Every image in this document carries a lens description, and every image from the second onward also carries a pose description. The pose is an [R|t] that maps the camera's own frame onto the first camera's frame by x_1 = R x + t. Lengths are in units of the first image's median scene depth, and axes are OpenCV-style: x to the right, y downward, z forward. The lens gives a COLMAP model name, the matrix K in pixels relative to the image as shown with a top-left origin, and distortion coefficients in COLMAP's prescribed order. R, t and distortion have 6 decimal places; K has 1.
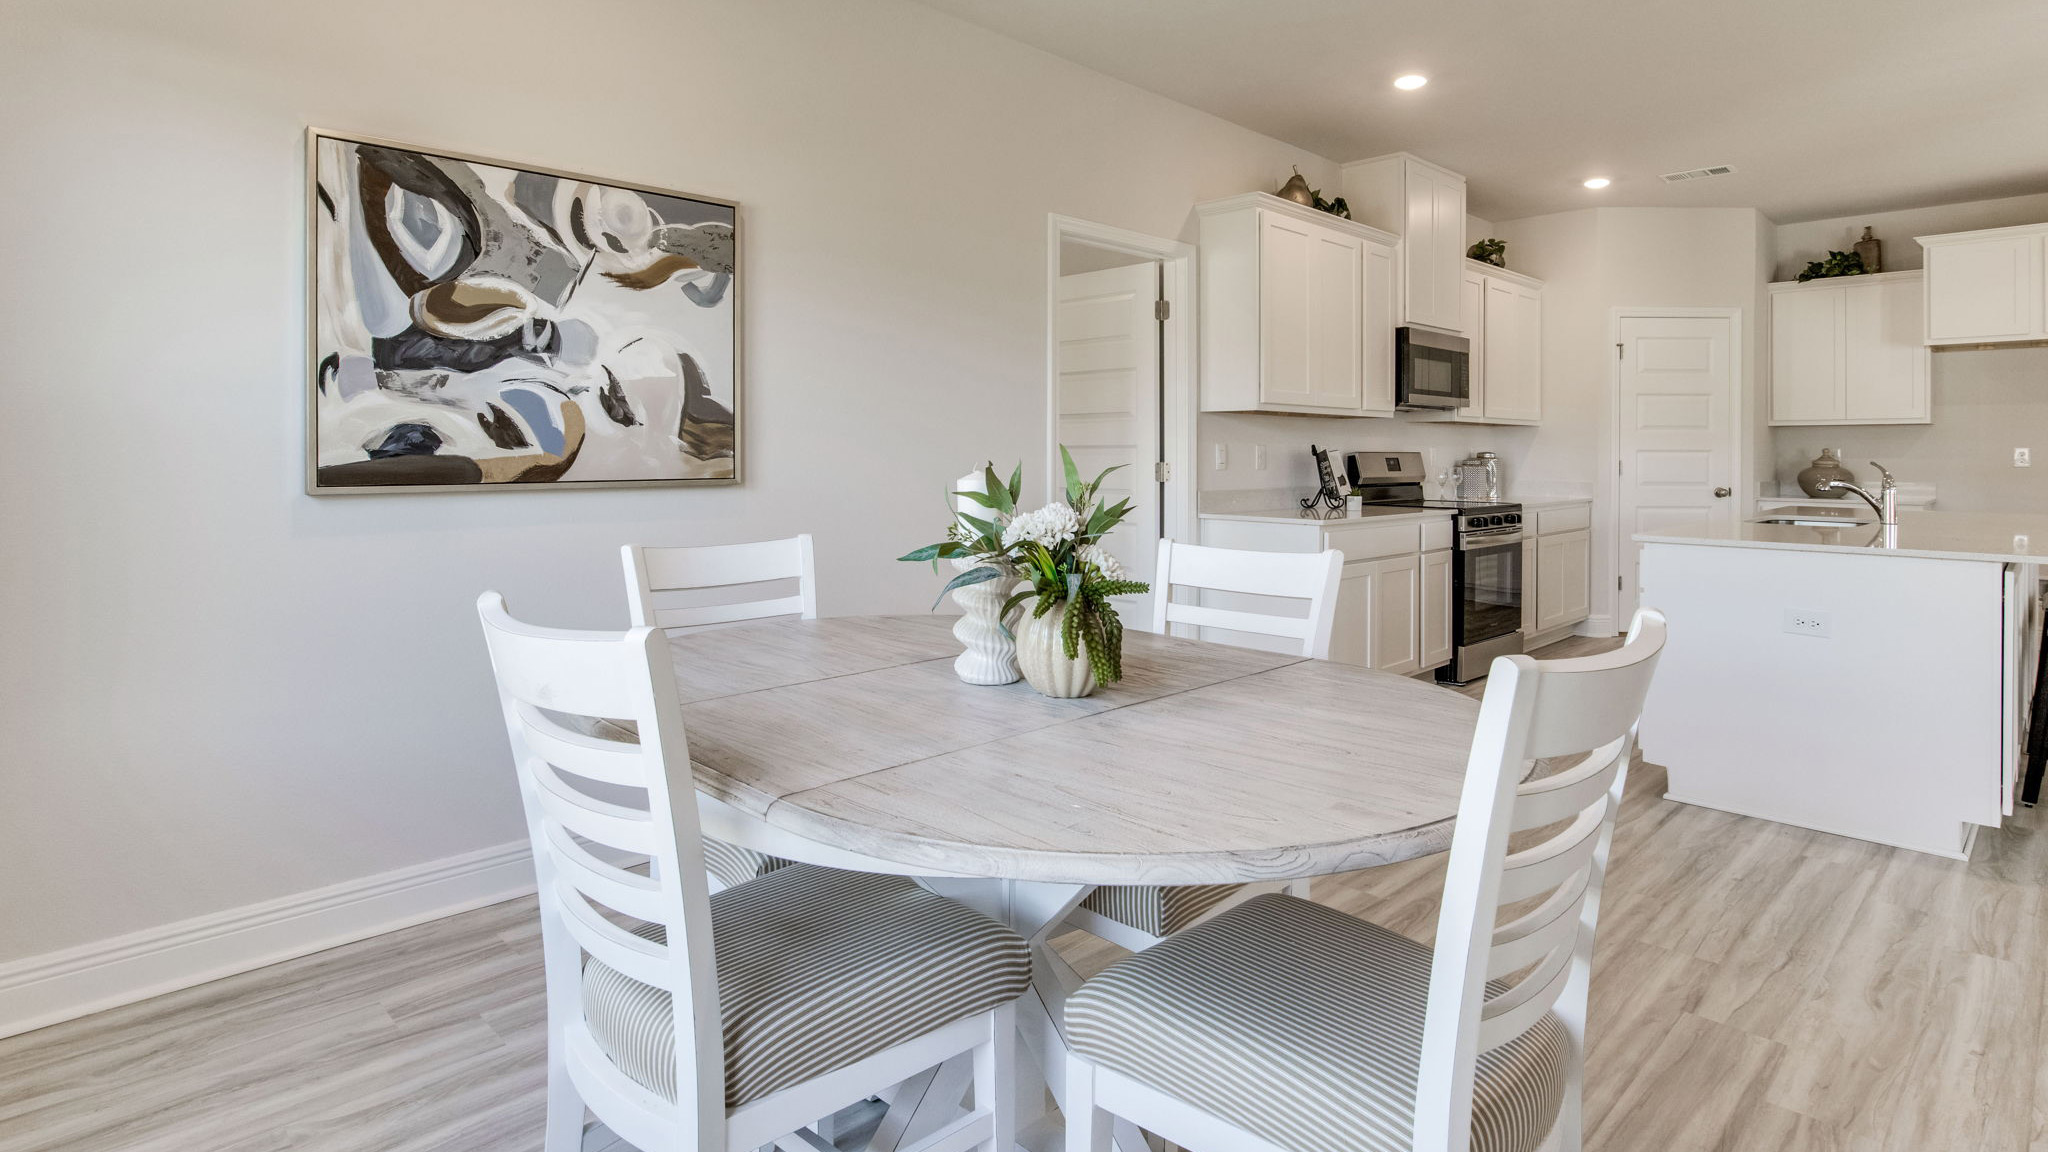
lens RADIAL K [[1066.4, 0, 1023.6], [0, 1066.4, 454.9], [0, 0, 1]] dist [-0.024056, 0.010937]
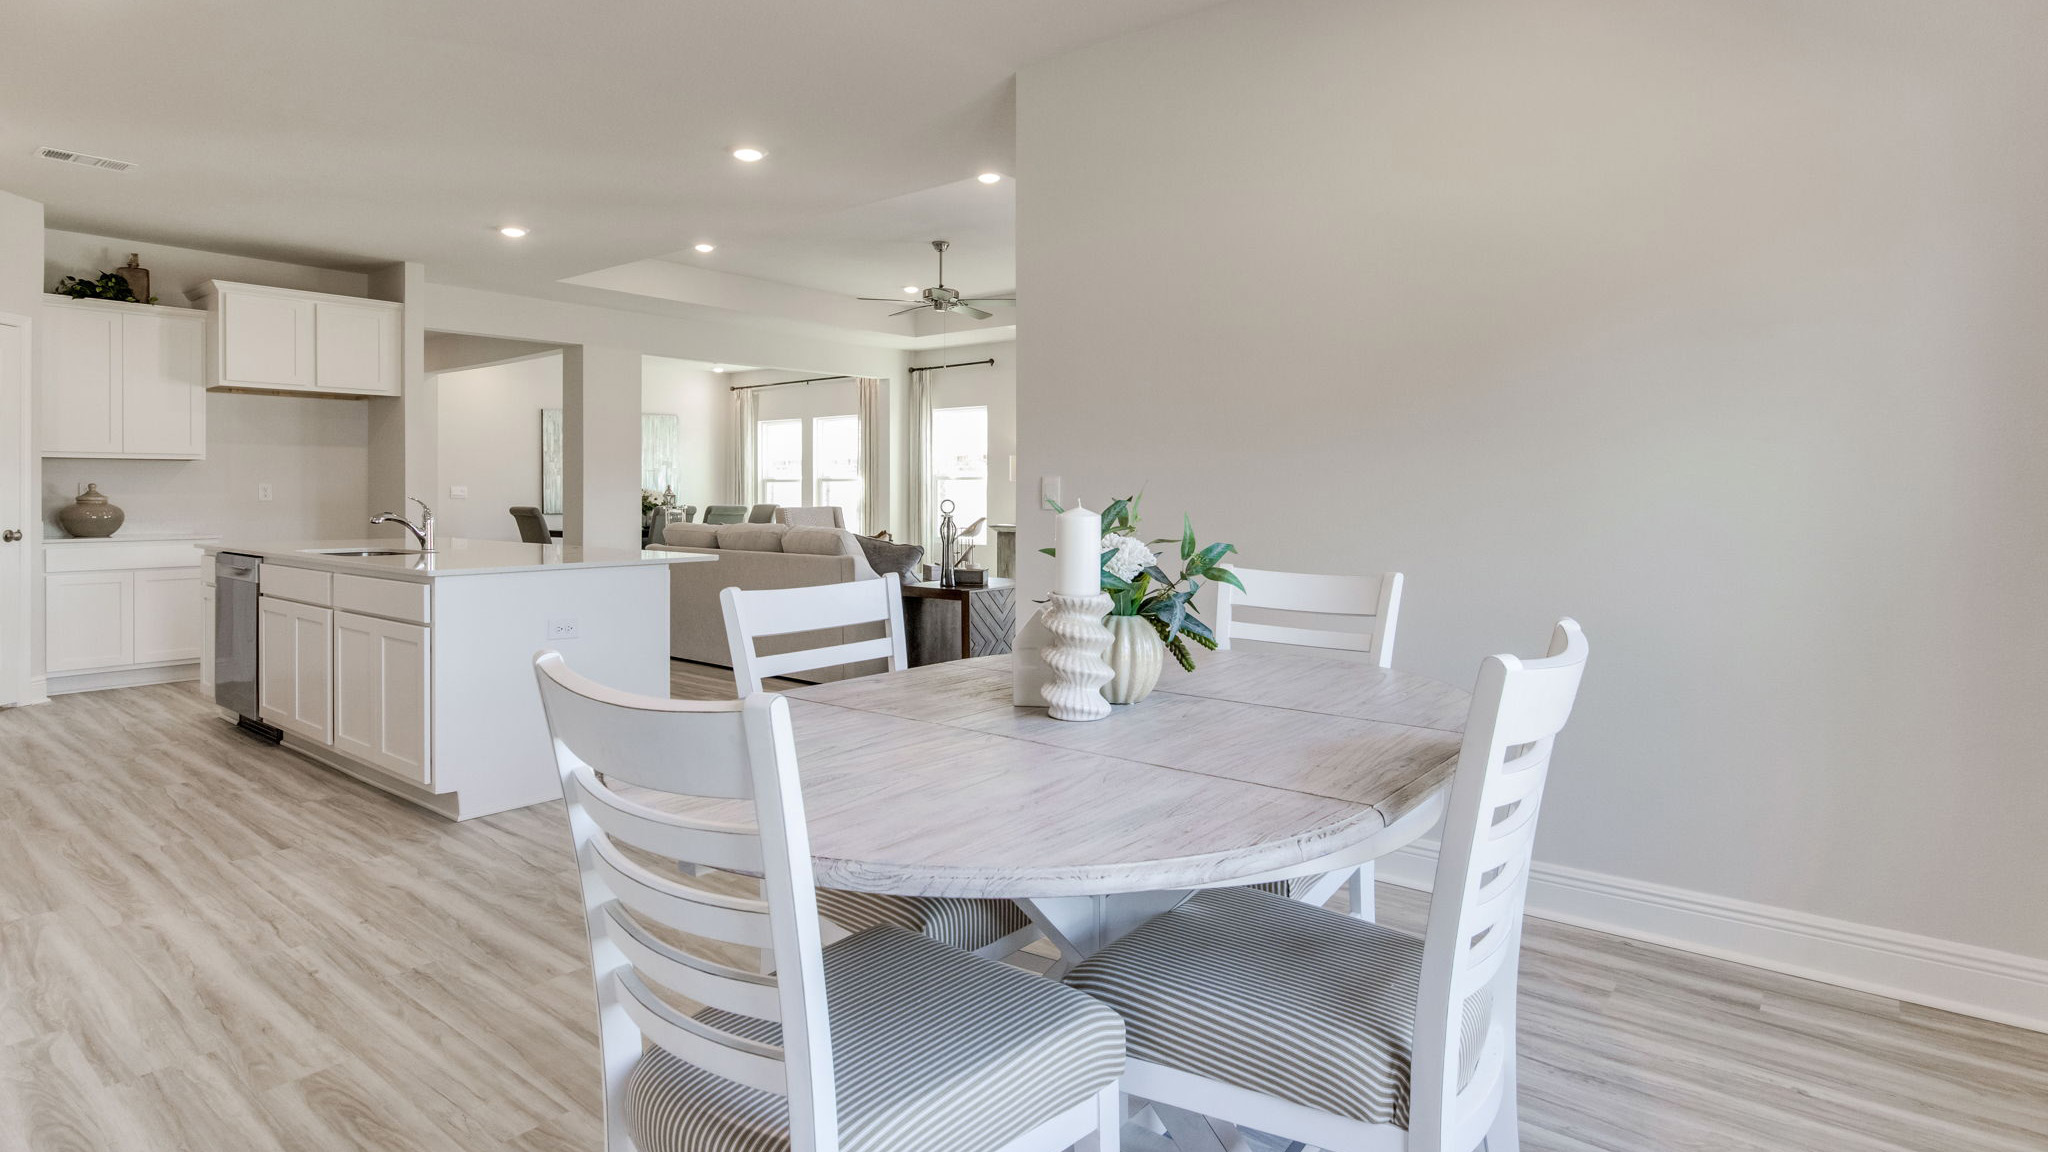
lens RADIAL K [[1066.4, 0, 1047.4], [0, 1066.4, 496.1], [0, 0, 1]] dist [-0.024056, 0.010937]
pose [[-0.125257, -0.008135, 0.992091, -0.553089], [0.001392, 0.999964, 0.008375, -0.002895], [-0.992123, 0.002430, -0.125241, 0.614028]]
